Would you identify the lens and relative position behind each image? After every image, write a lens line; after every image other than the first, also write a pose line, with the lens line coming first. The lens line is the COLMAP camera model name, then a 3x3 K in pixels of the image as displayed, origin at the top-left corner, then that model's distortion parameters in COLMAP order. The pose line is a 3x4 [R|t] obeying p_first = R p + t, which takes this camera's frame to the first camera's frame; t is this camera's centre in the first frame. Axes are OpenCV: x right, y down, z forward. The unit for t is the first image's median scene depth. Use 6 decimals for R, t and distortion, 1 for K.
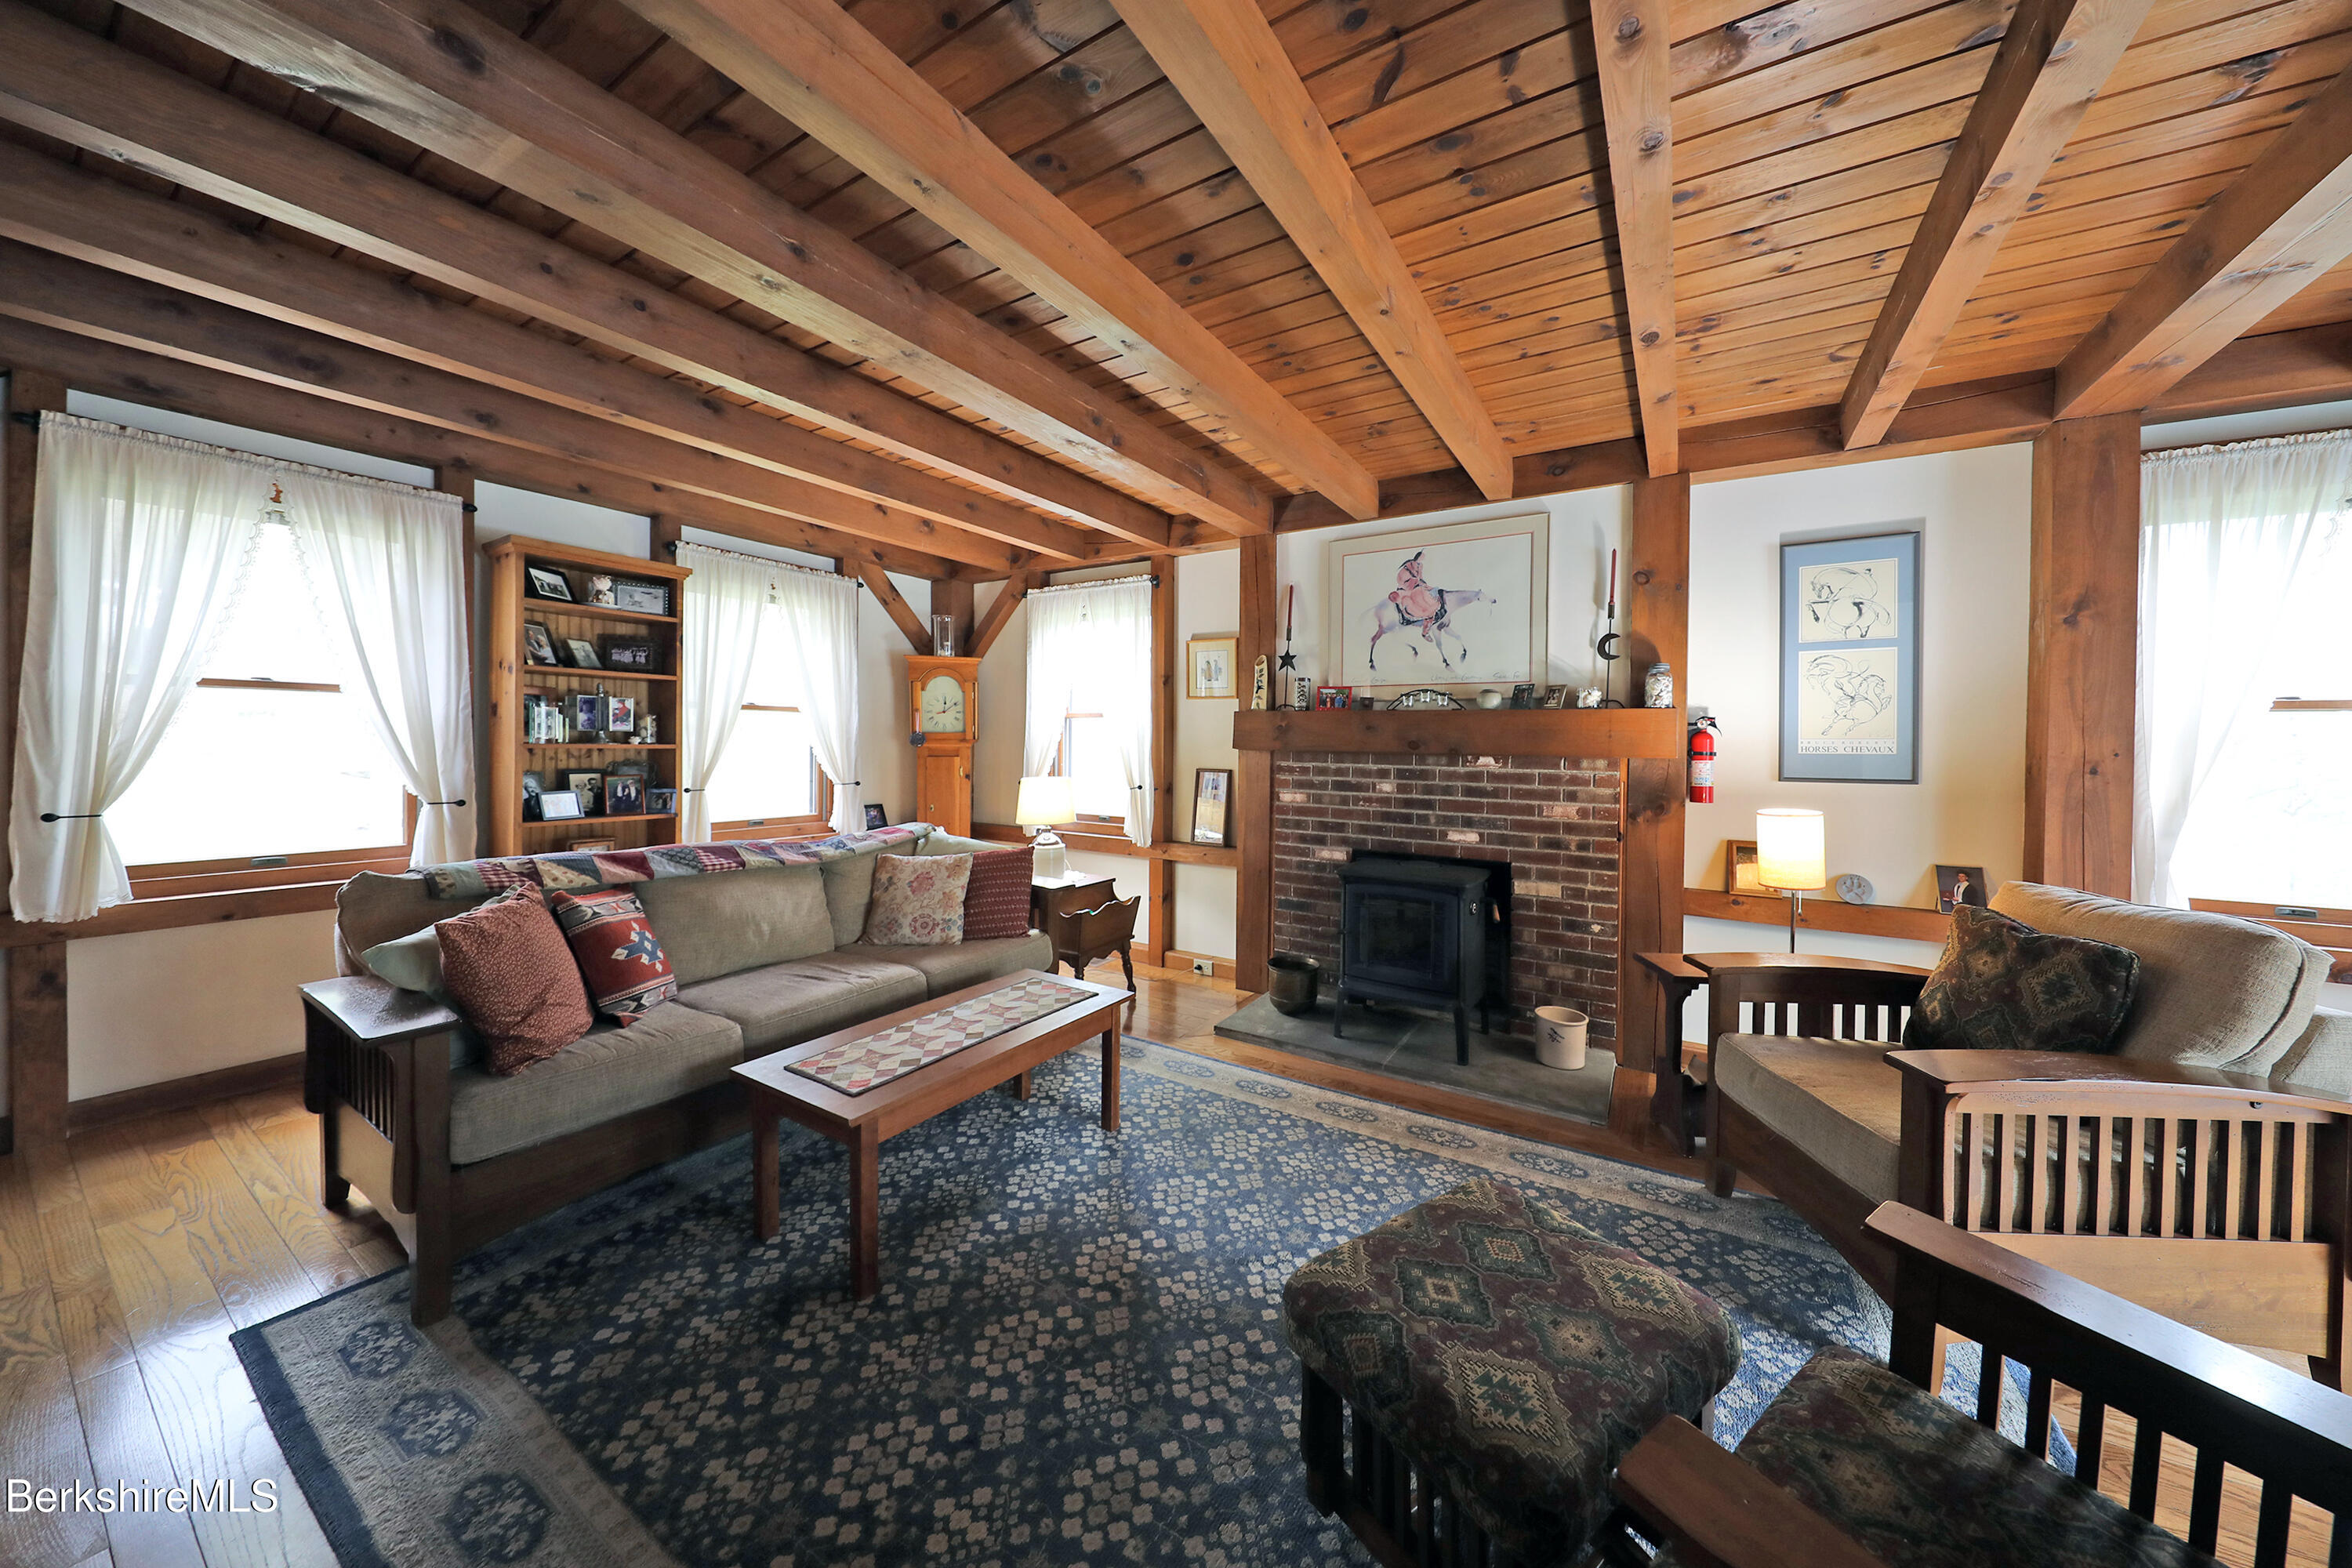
lens RADIAL K [[775.1, 0, 1202.9], [0, 775.1, 746.5], [0, 0, 1]] dist [0.000568, -0.000042]
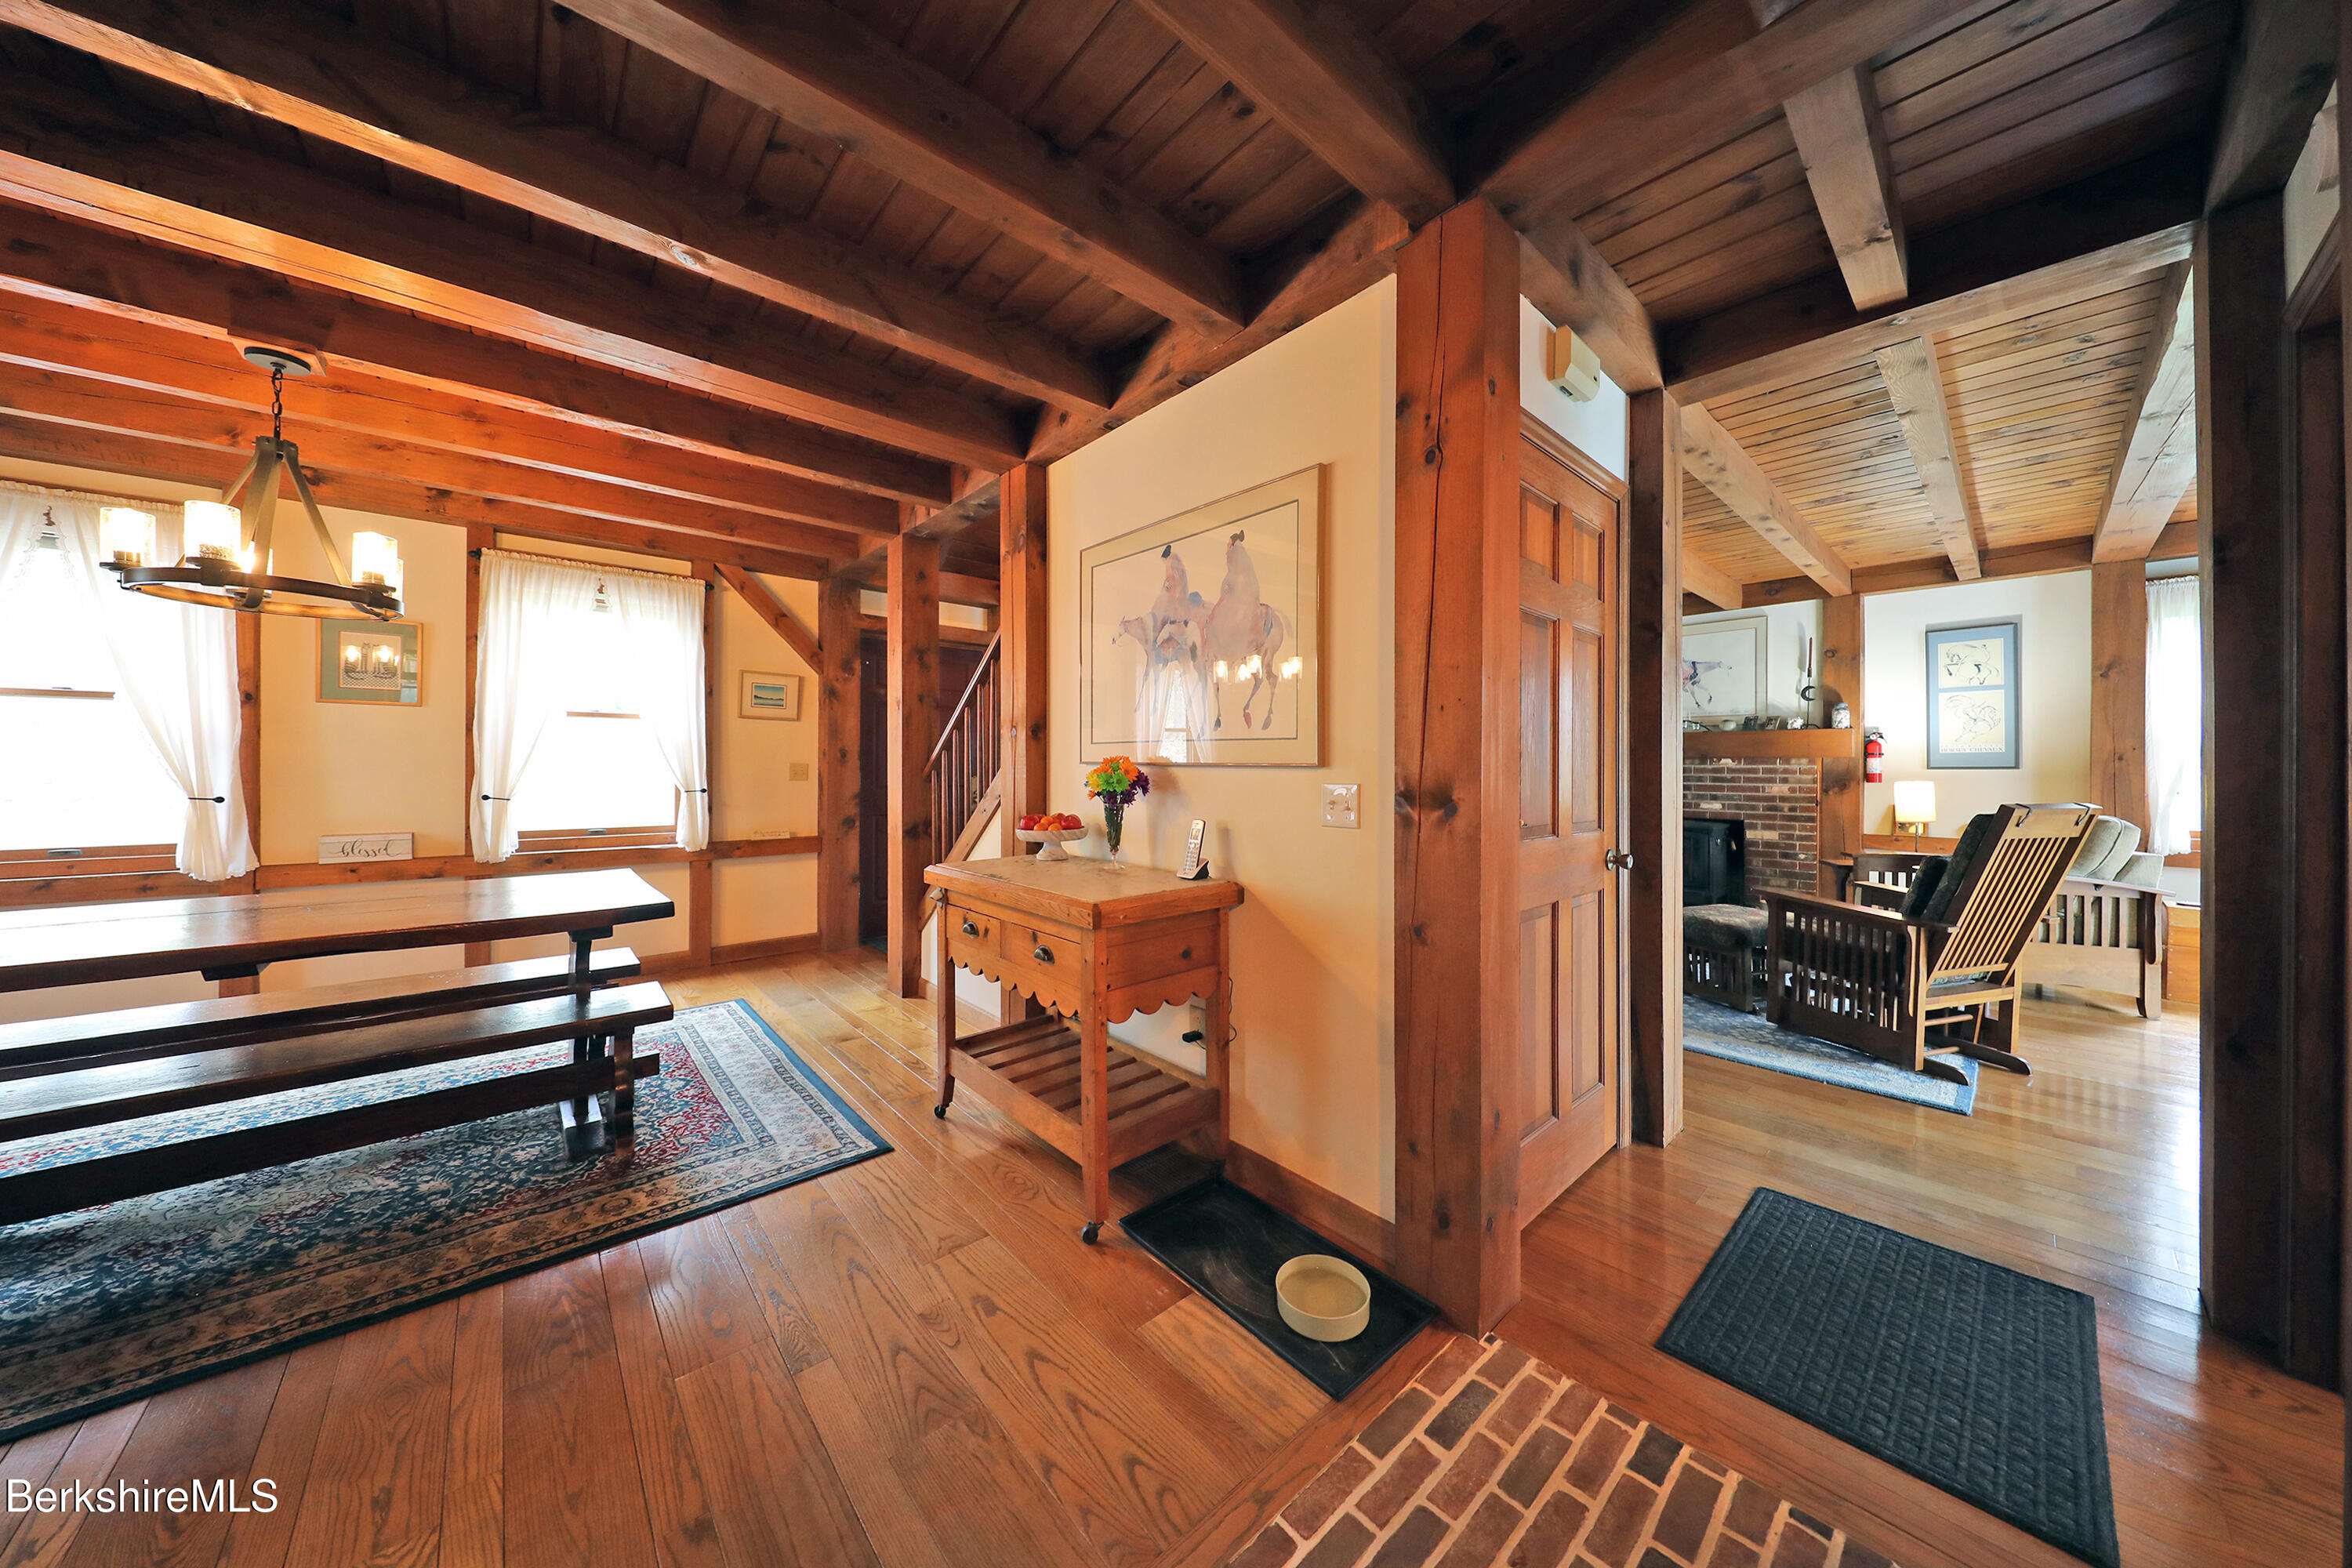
lens RADIAL K [[751.4, 0, 1156.6], [0, 751.4, 766.3], [0, 0, 1]] dist [0.001401, -0.001879]
pose [[0.951017, -0.009227, -0.309002, -0.338104], [0.005581, 0.999904, -0.012680, 0.046389], [0.309090, 0.010334, 0.950977, -1.028268]]
